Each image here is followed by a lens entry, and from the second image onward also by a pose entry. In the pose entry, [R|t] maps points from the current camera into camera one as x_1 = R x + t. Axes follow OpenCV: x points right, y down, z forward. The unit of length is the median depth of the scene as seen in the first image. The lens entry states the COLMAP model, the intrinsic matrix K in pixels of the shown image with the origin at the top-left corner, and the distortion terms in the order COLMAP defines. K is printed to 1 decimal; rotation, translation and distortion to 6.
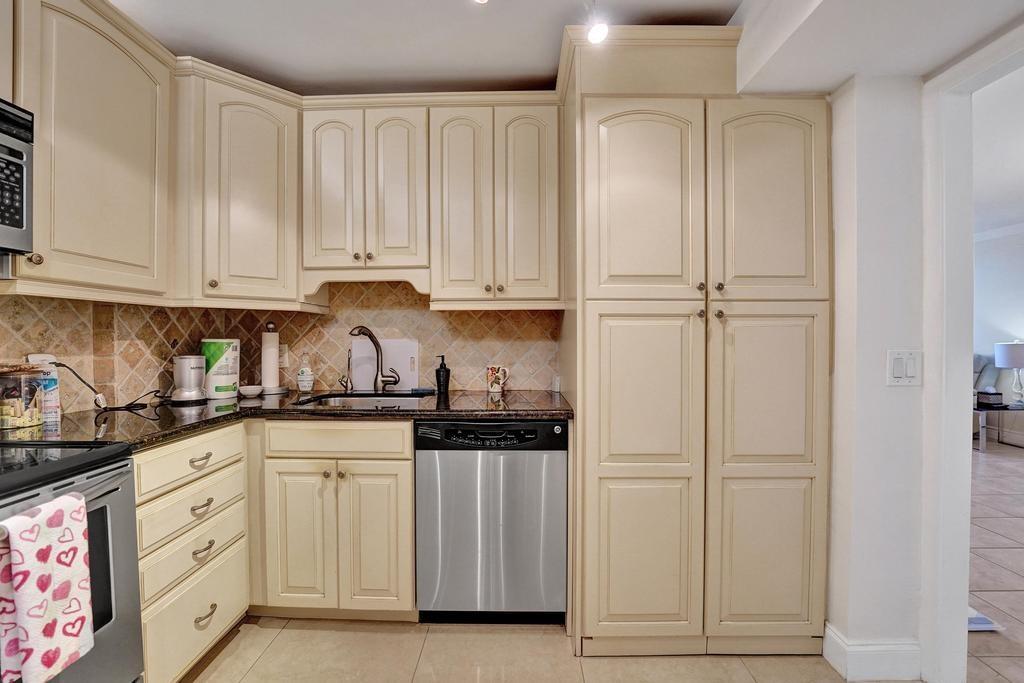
lens RADIAL K [[422.6, 0, 508.4], [0, 422.6, 340.9], [0, 0, 1]] dist [-0.020831, 0.000148]
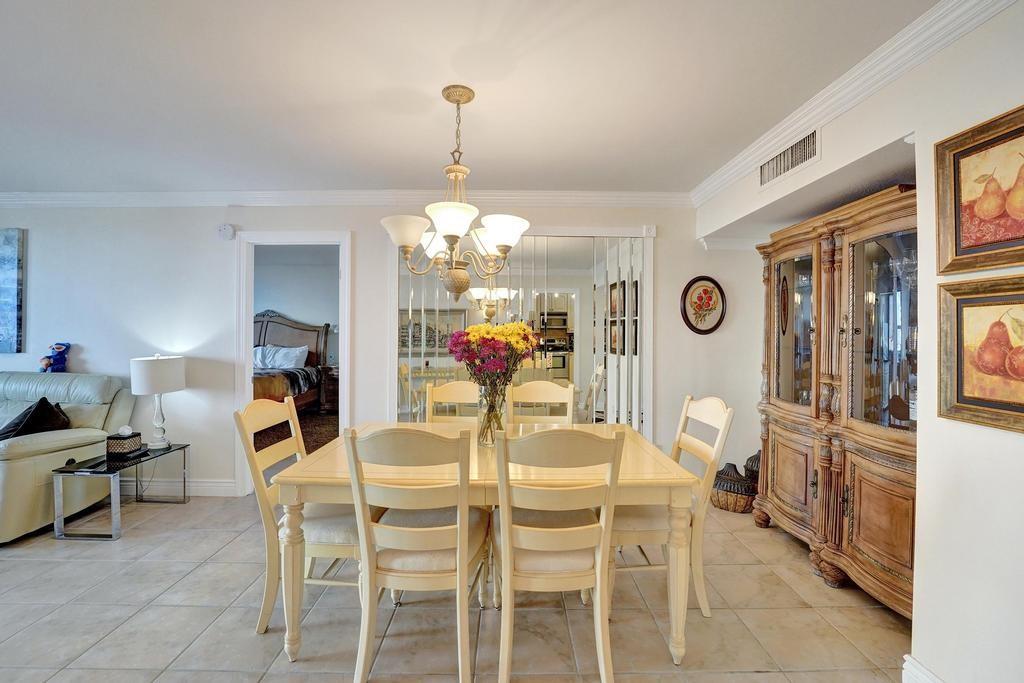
lens RADIAL K [[426.2, 0, 507.1], [0, 426.2, 336.2], [0, 0, 1]] dist [-0.010540, 0.000430]
pose [[-0.026939, -0.003951, 0.999629, 1.121829], [0.006585, 0.999970, 0.004130, -0.074753], [-0.999615, 0.006694, -0.026912, 0.944034]]
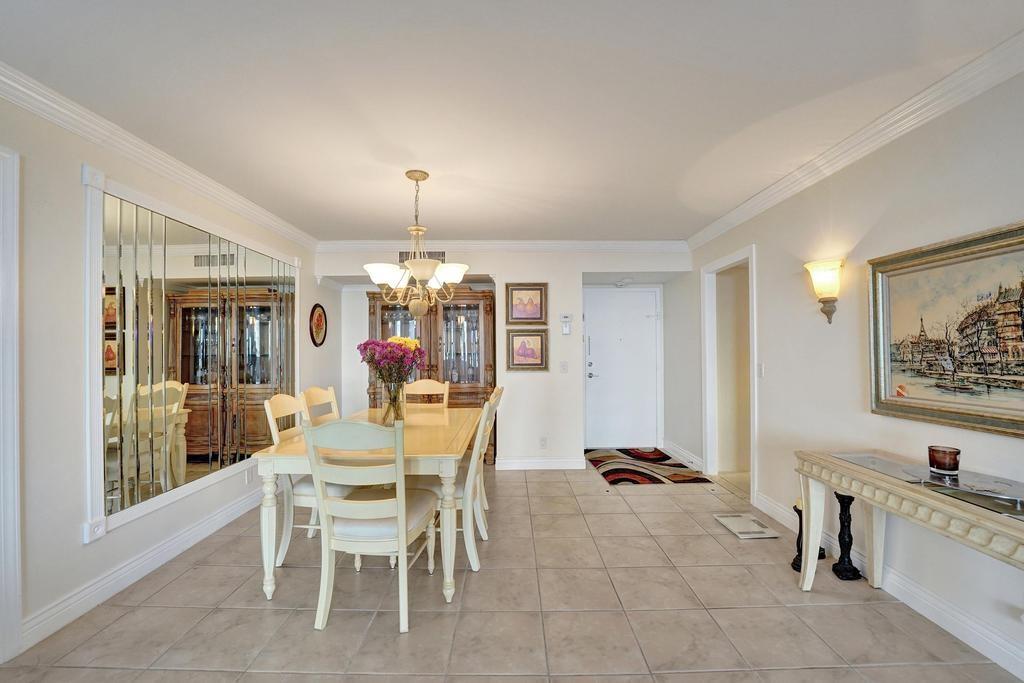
lens RADIAL K [[446.4, 0, 507.1], [0, 446.4, 345.8], [0, 0, 1]] dist [-0.024793, 0.000318]
pose [[-0.999474, 0.013066, -0.029668, 1.951686], [0.012910, 0.999902, 0.005452, -0.079496], [0.029736, 0.005066, -0.999545, 2.642374]]
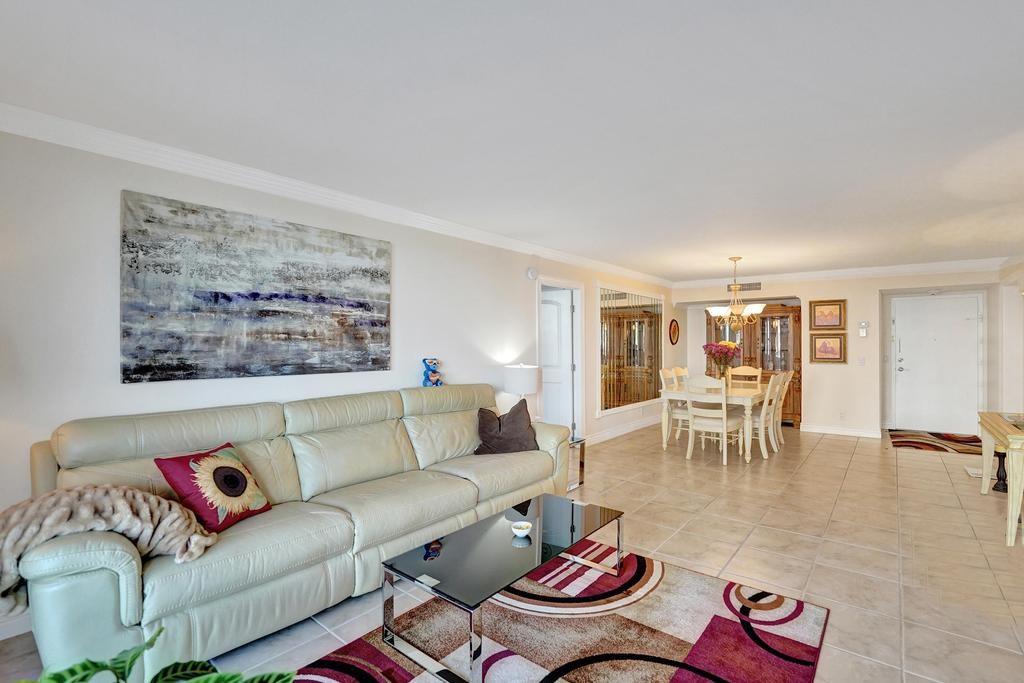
lens RADIAL K [[461.6, 0, 486.3], [0, 461.6, 344.9], [0, 0, 1]] dist [-0.000399, -0.000190]
pose [[-0.764019, 0.007870, 0.645145, 1.472327], [0.014559, 0.999881, 0.005044, -0.124861], [-0.645029, 0.013246, -0.764043, 4.632973]]
